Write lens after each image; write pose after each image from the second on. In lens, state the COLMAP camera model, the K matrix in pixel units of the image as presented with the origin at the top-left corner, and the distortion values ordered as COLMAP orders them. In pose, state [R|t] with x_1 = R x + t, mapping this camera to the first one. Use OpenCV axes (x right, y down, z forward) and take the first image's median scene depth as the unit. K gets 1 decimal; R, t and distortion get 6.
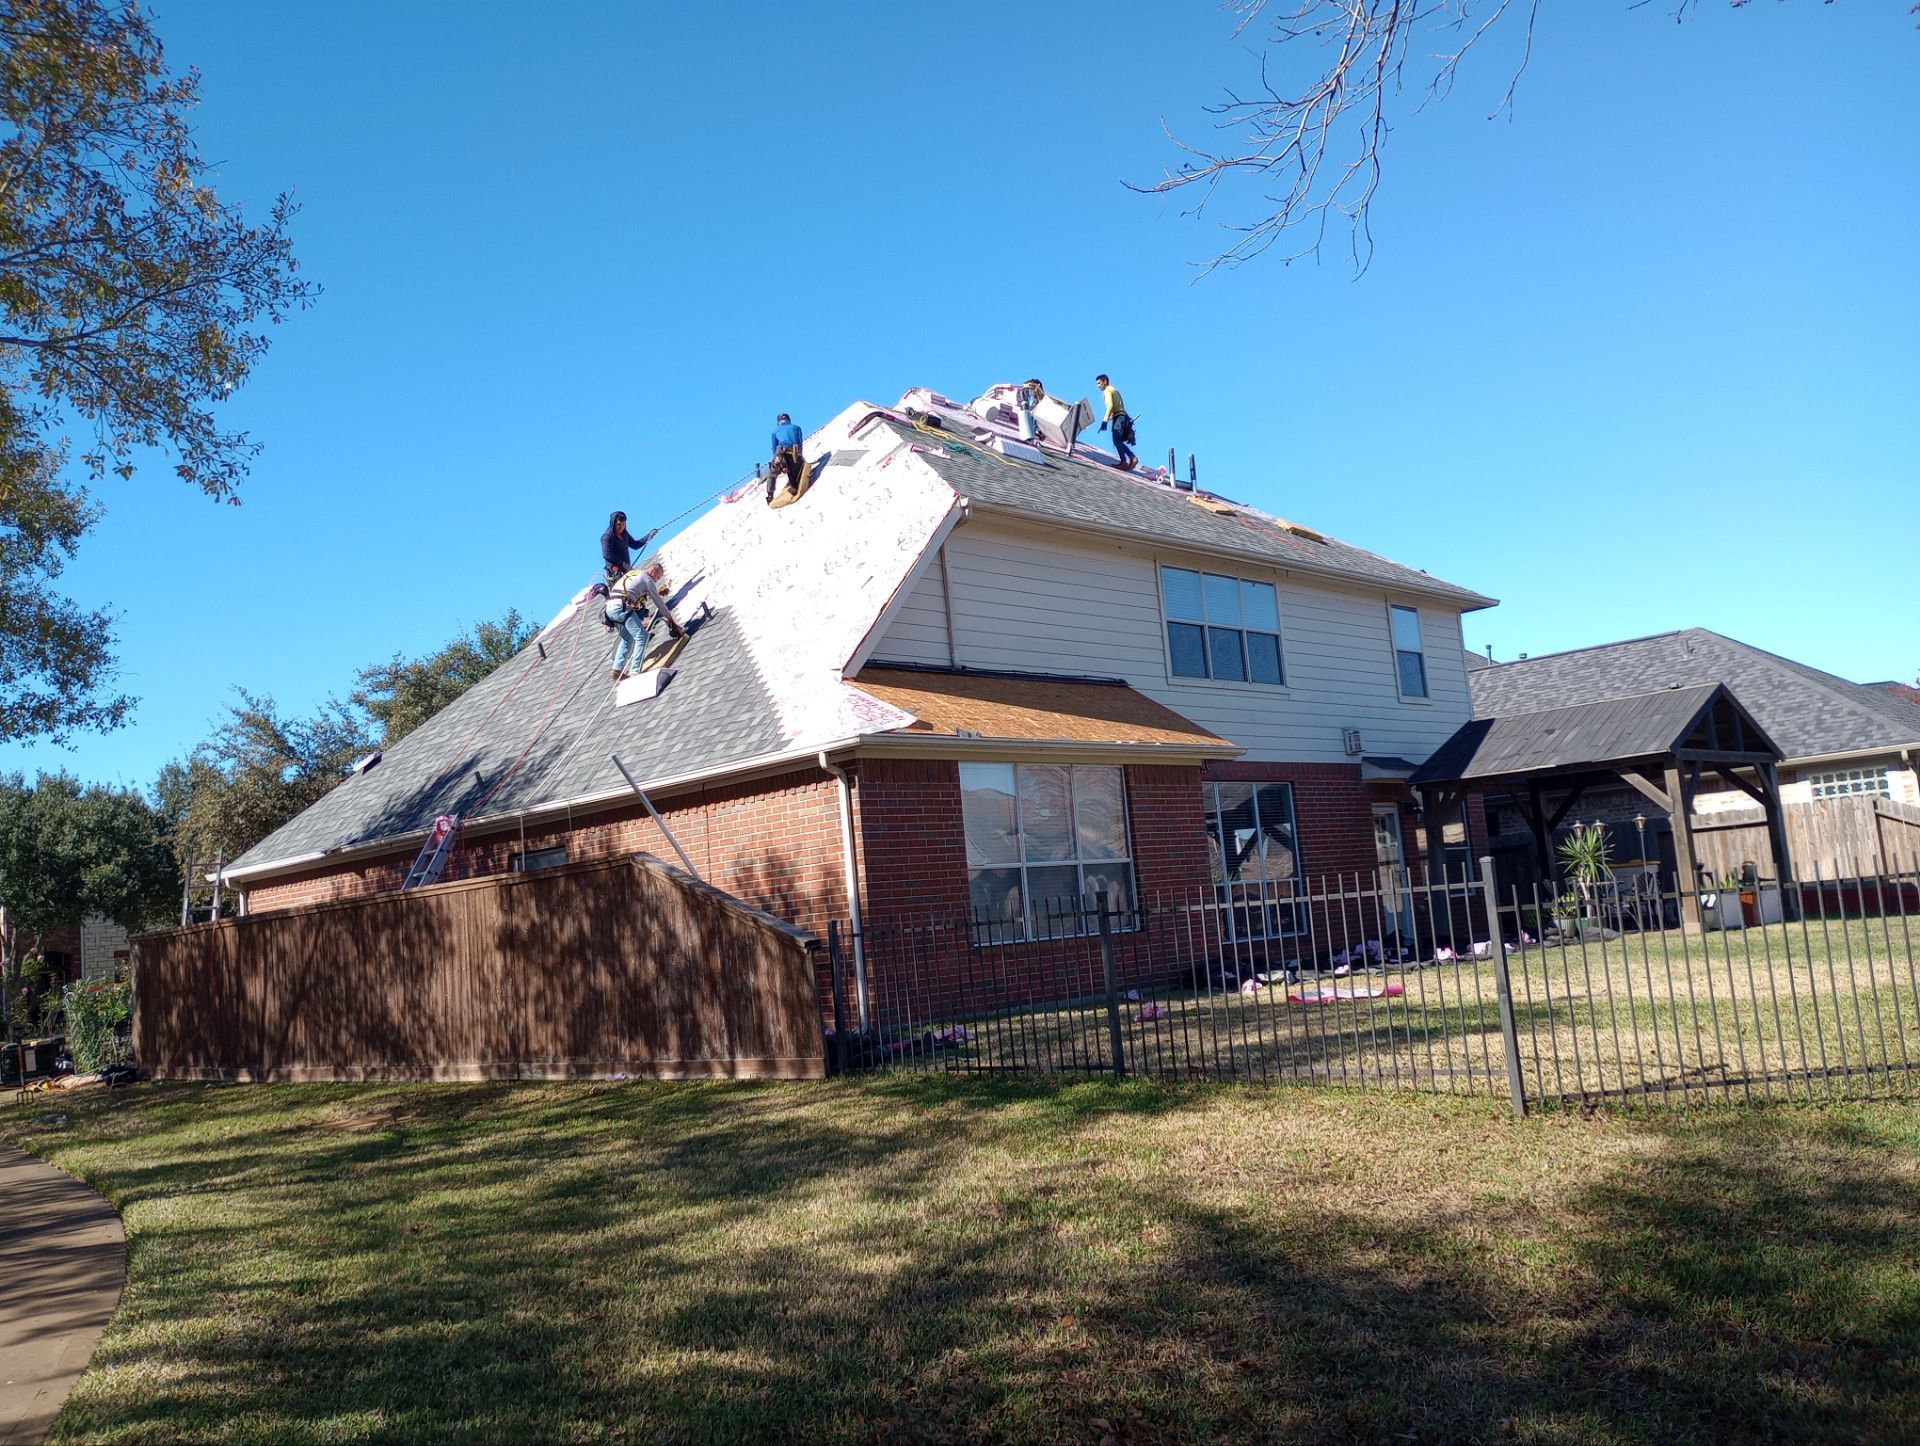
lens RADIAL K [[1504.5, 0, 963.1], [0, 1504.5, 719.5], [0, 0, 1]] dist [0.026824, 0.007166]
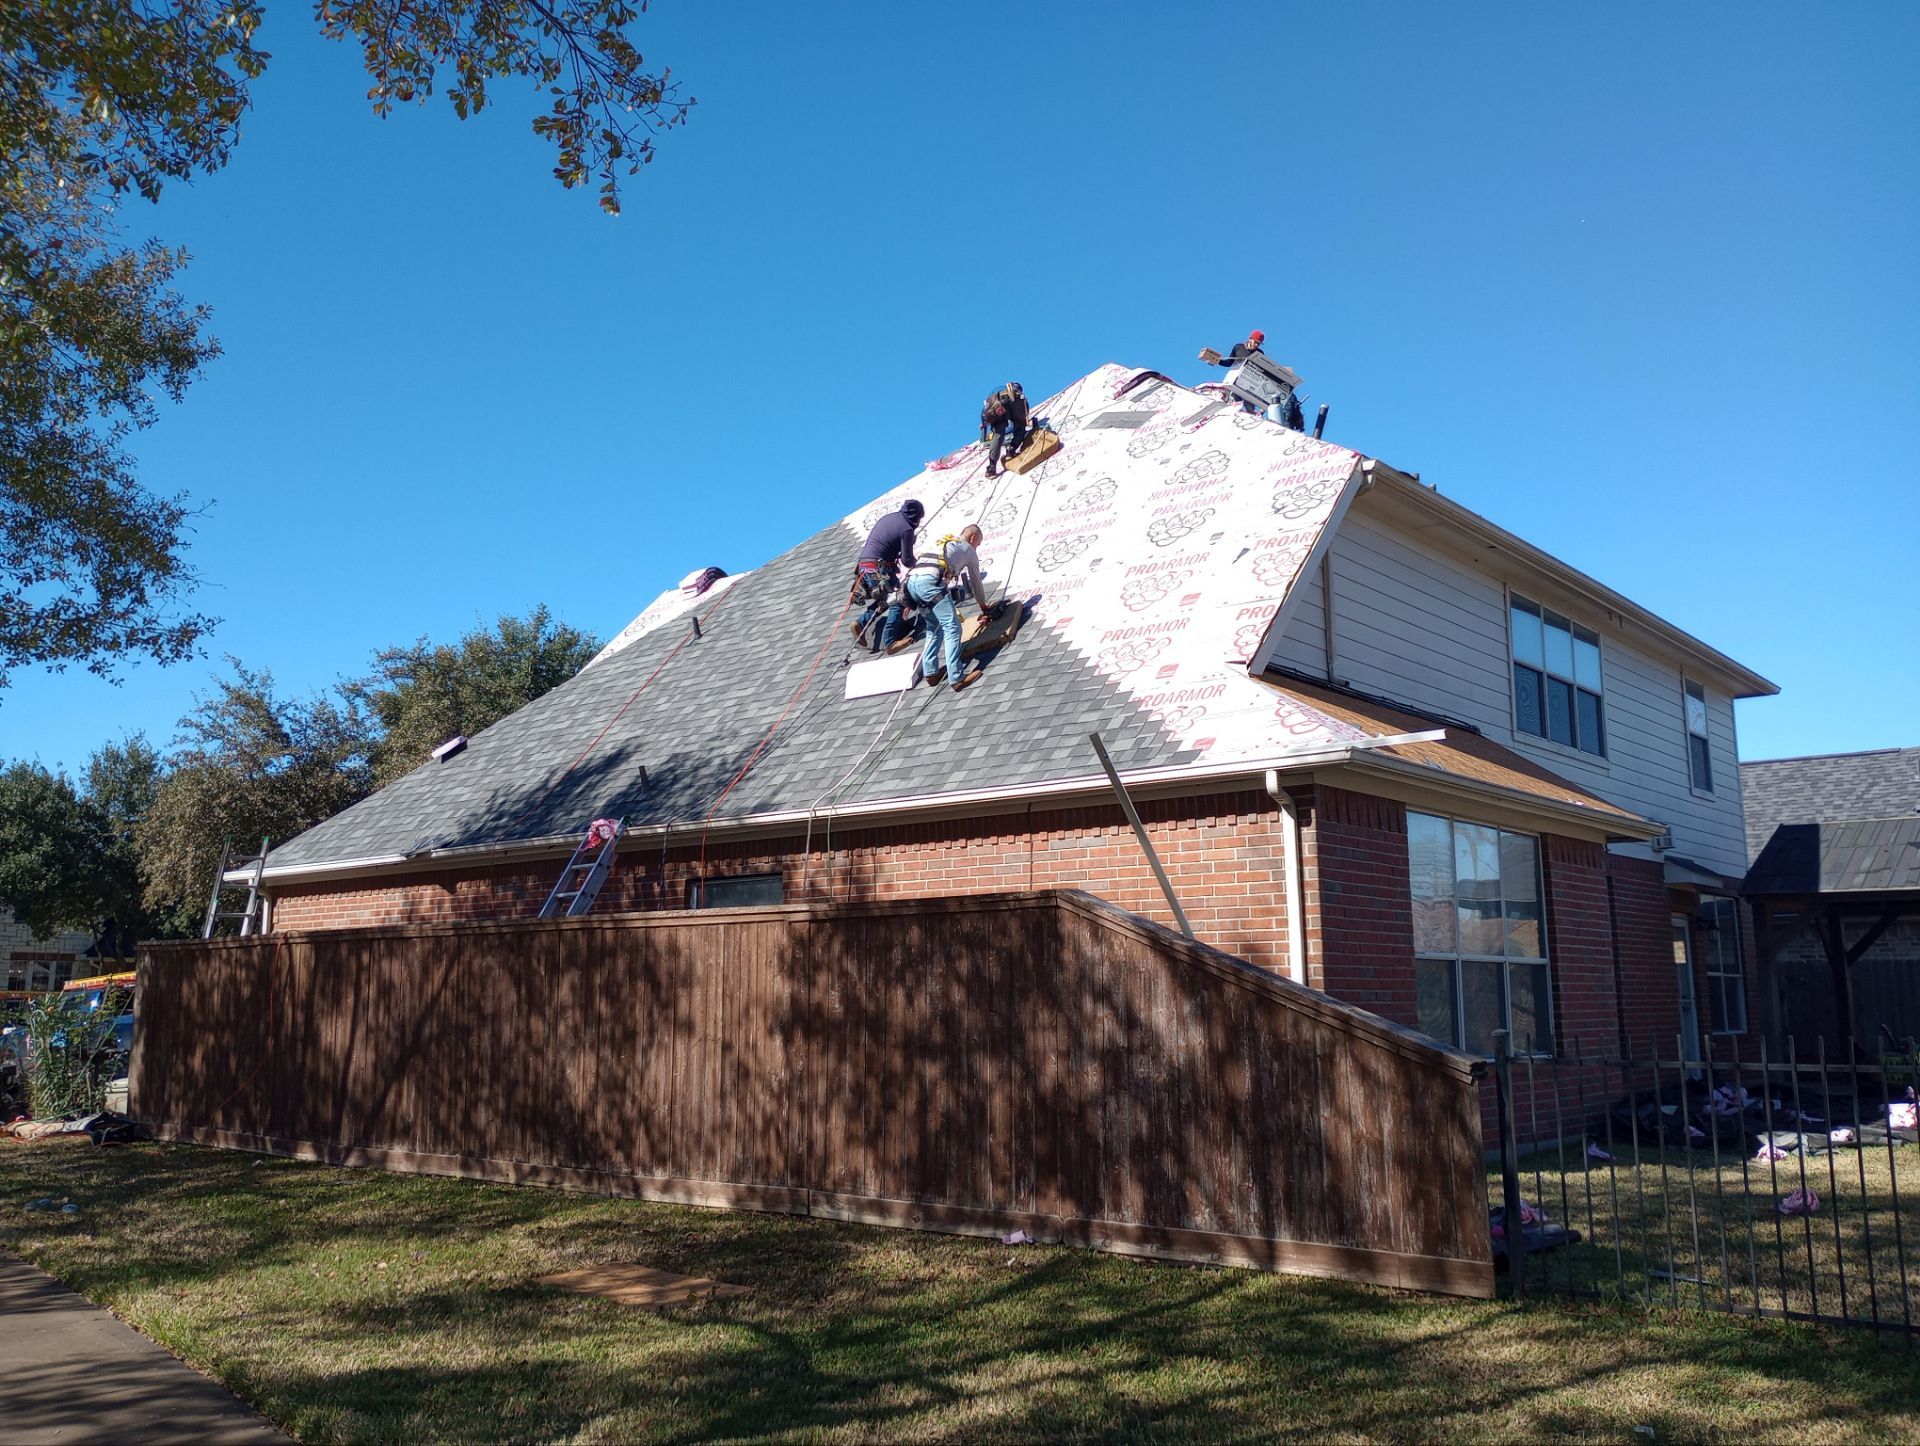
lens RADIAL K [[1504.5, 0, 955.6], [0, 1504.5, 732.6], [0, 0, 1]] dist [0.026824, 0.007166]
pose [[0.994358, 0.094101, 0.048950, -0.219732], [-0.092069, 0.994856, -0.042237, 0.037756], [-0.052673, 0.037492, 0.997908, 0.253827]]
